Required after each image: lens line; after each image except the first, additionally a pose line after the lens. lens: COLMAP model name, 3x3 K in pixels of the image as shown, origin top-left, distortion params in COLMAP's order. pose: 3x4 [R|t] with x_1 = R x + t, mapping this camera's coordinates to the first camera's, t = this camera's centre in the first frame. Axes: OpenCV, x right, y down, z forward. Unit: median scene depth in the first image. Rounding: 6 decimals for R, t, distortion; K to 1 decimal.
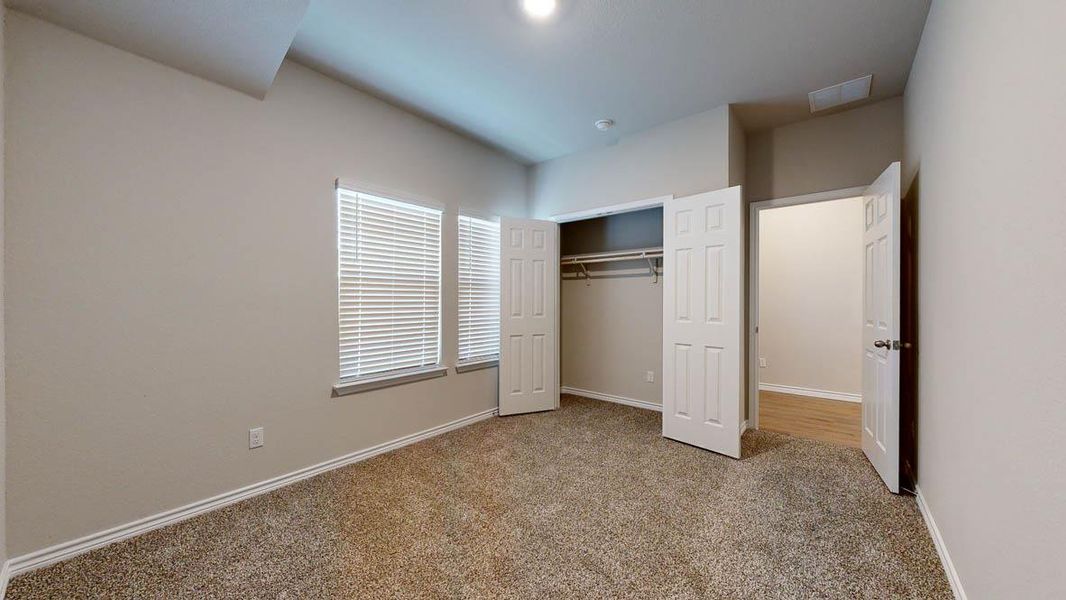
lens RADIAL K [[361.6, 0, 542.3], [0, 361.6, 302.6], [0, 0, 1]] dist [0.000466, 0.000011]
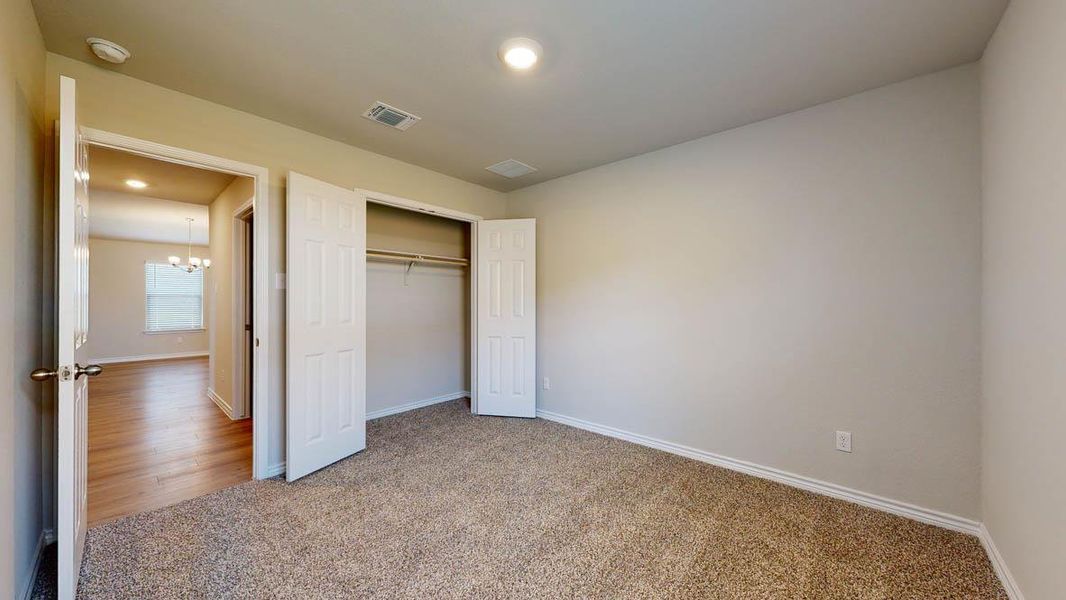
lens RADIAL K [[382.0, 0, 530.8], [0, 382.0, 302.1], [0, 0, 1]] dist [0.000642, 0.000023]
pose [[0.030979, -0.001113, 0.999519, -0.765669], [-0.006878, 0.999975, 0.001327, -0.011438], [-0.999496, -0.006916, 0.030970, 0.646971]]
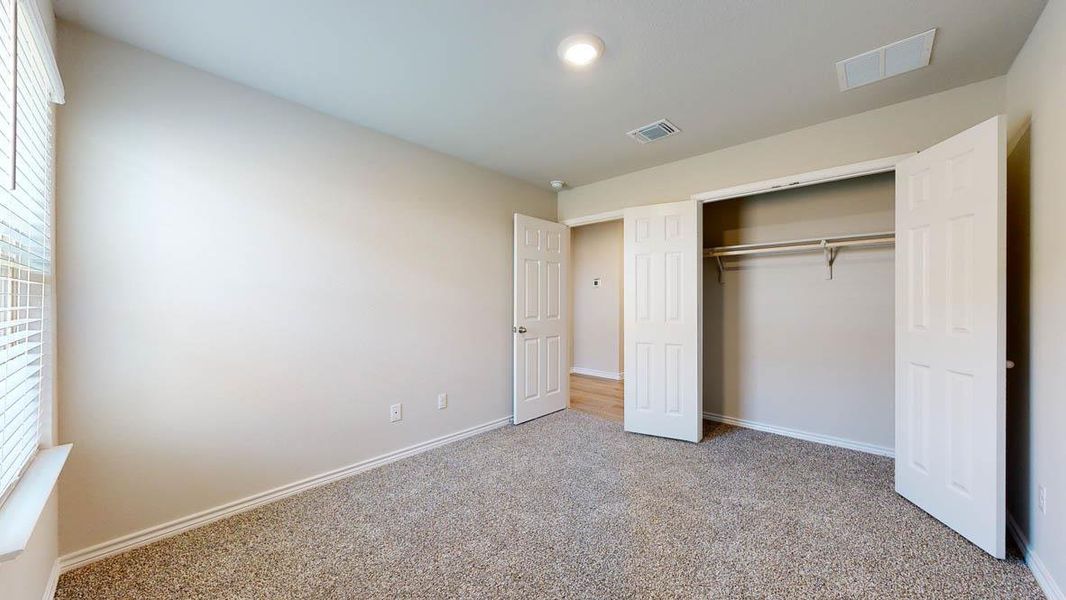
lens RADIAL K [[361.6, 0, 542.3], [0, 361.6, 302.6], [0, 0, 1]] dist [0.000466, 0.000011]
pose [[0.998369, -0.000306, -0.057093, -0.263726], [0.000311, 1.000000, 0.000078, -0.005111], [0.057093, -0.000095, 0.998369, 0.199601]]
